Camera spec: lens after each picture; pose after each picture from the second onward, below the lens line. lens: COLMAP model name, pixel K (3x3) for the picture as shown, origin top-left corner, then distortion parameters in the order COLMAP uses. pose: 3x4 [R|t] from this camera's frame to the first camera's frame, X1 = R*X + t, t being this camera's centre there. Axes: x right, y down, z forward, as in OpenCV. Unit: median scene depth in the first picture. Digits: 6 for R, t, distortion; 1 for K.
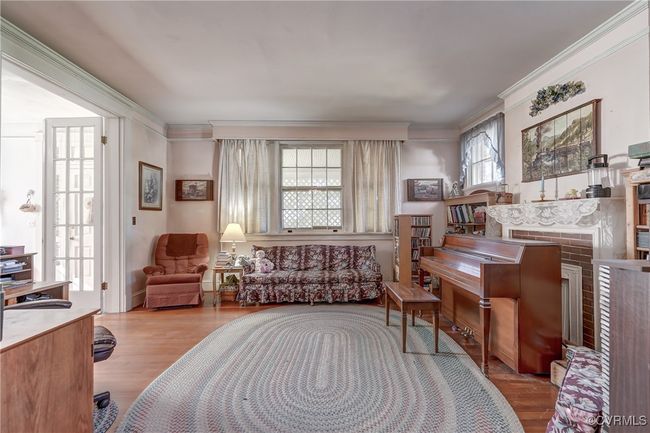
lens RADIAL K [[300.4, 0, 329.5], [0, 300.4, 213.9], [0, 0, 1]] dist [0.002429, 0.000265]
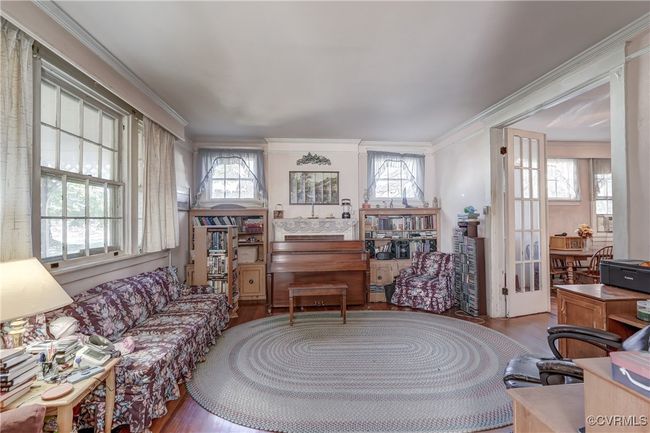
lens RADIAL K [[300.4, 0, 322.3], [0, 300.4, 217.0], [0, 0, 1]] dist [0.002429, 0.000265]
pose [[-0.058728, 0.016843, 0.998132, -0.675649], [-0.004911, 0.999841, -0.017160, -0.011202], [-0.998262, -0.005909, -0.058636, 0.683149]]
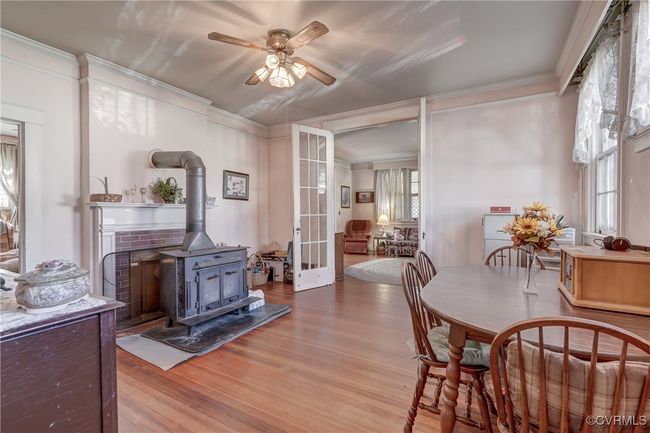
lens RADIAL K [[300.4, 0, 329.7], [0, 300.4, 211.7], [0, 0, 1]] dist [0.002429, 0.000265]
pose [[0.853898, 0.002815, -0.520433, 0.386683], [0.006560, 0.999848, 0.016171, -0.020095], [0.520400, -0.017223, 0.853749, -0.814650]]
